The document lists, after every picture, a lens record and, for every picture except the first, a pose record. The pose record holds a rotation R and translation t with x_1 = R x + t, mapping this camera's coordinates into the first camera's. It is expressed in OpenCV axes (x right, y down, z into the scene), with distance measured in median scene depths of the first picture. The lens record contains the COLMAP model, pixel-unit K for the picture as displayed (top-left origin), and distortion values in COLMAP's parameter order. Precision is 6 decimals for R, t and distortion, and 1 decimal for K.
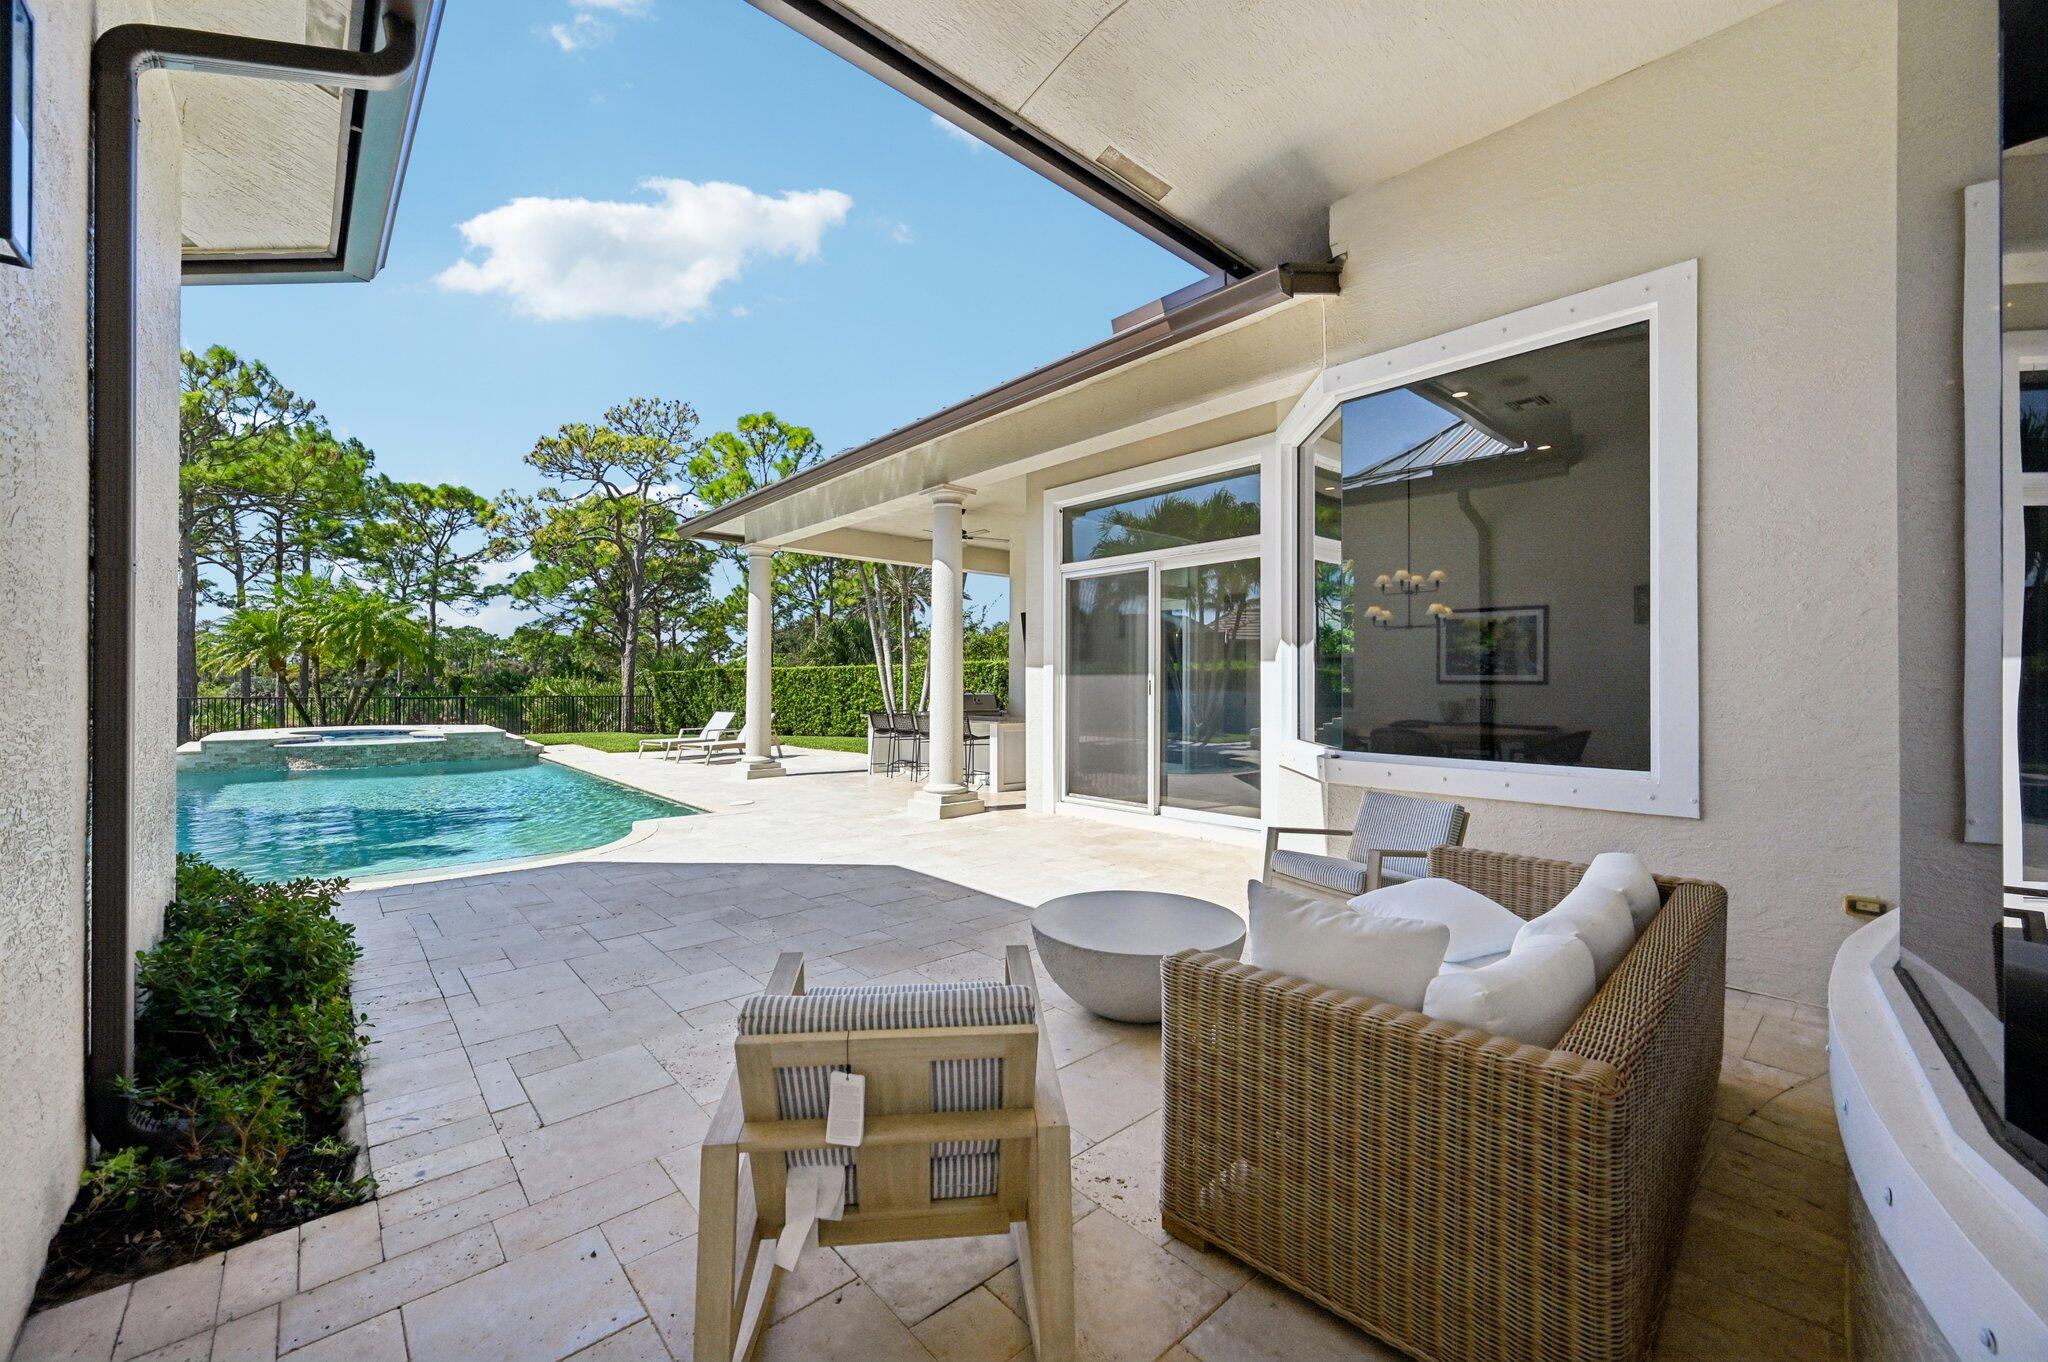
lens RADIAL K [[778.0, 0, 1012.7], [0, 778.0, 680.4], [0, 0, 1]] dist [-0.001353, -0.000048]
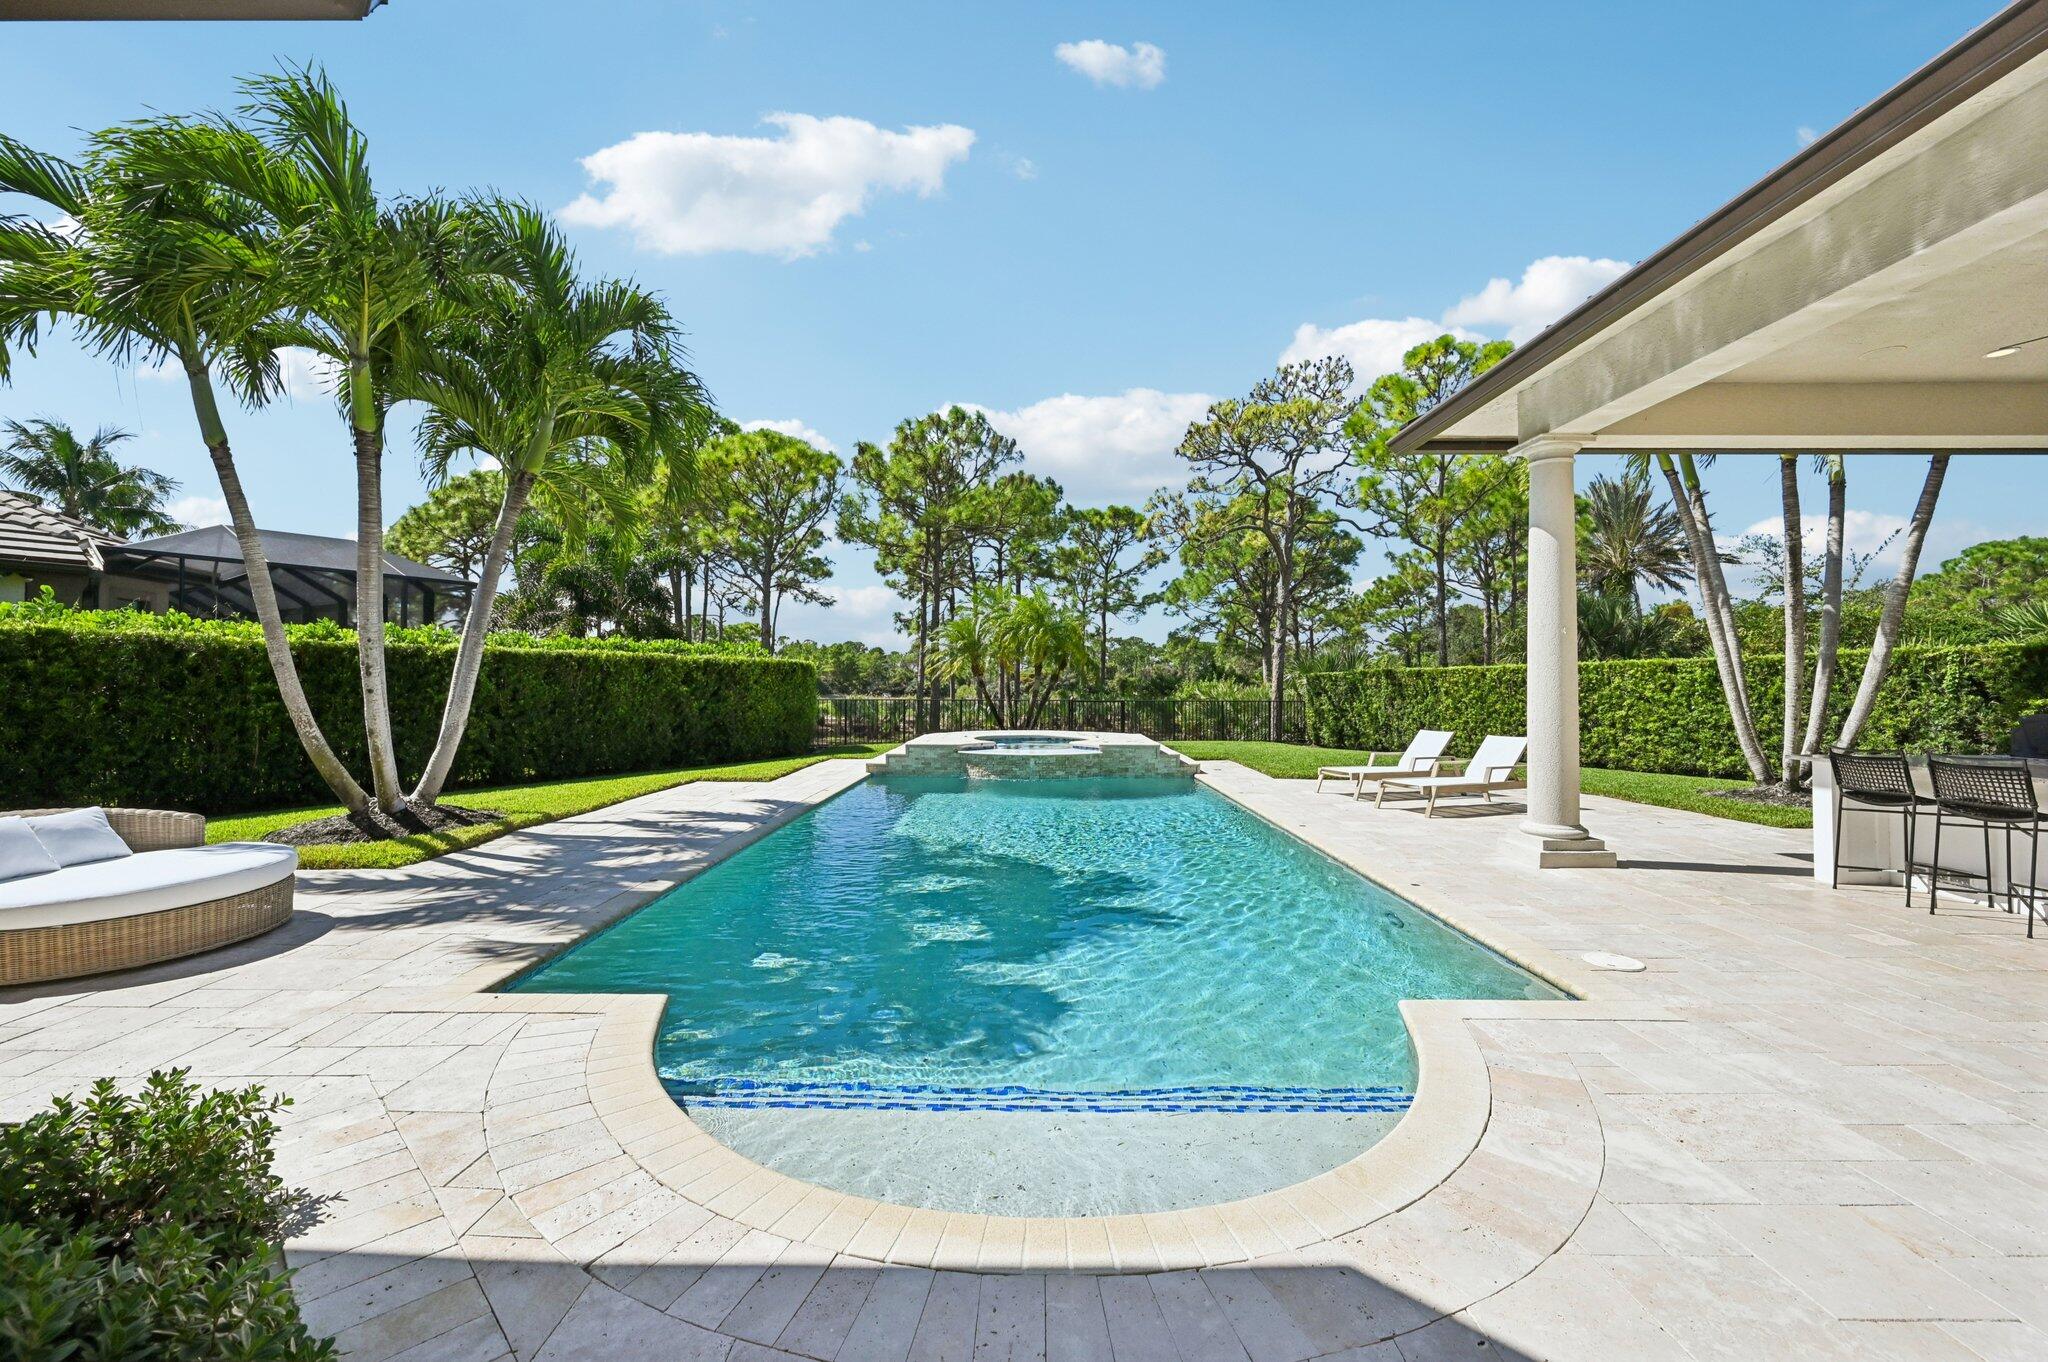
lens RADIAL K [[812.9, 0, 1011.7], [0, 812.9, 666.9], [0, 0, 1]] dist [-0.001726, -0.000160]
pose [[0.725774, -0.015738, -0.687753, -0.070512], [0.002135, 0.999785, -0.020625, -0.000498], [0.687930, 0.013500, 0.725652, 0.109020]]
